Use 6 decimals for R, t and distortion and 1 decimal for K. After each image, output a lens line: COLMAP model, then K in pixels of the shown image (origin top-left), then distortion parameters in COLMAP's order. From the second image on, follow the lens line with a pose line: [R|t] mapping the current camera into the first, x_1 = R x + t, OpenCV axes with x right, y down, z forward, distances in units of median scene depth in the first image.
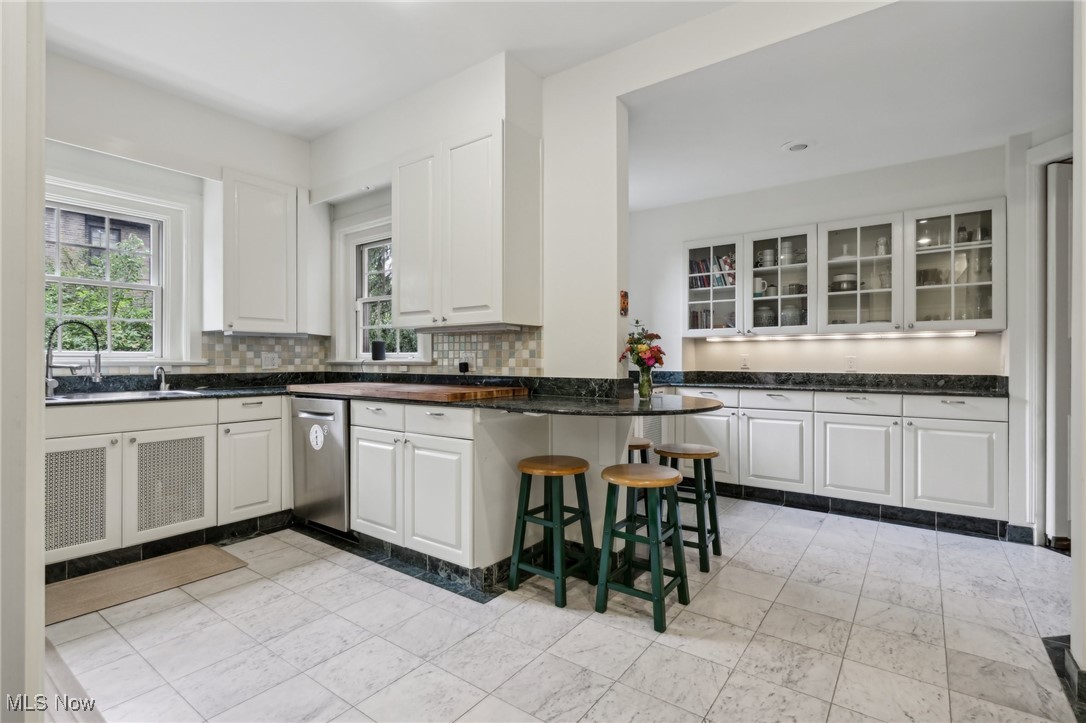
lens RADIAL K [[514.3, 0, 543.8], [0, 514.3, 360.2], [0, 0, 1]] dist [-0.004668, 0.000558]
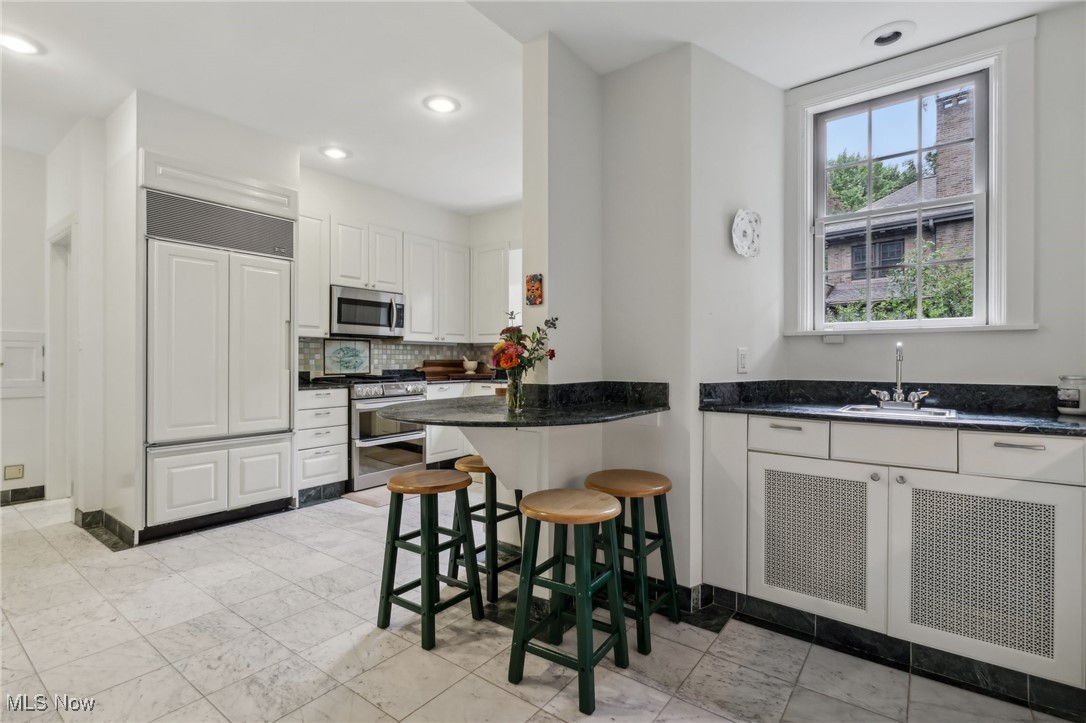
lens RADIAL K [[514.3, 0, 543.7], [0, 514.3, 362.0], [0, 0, 1]] dist [-0.004668, 0.000558]
pose [[-0.012161, 0.001338, -0.999925, 1.469496], [-0.000009, 0.999999, 0.001338, 0.000505], [0.999926, 0.000025, -0.012161, 1.577518]]
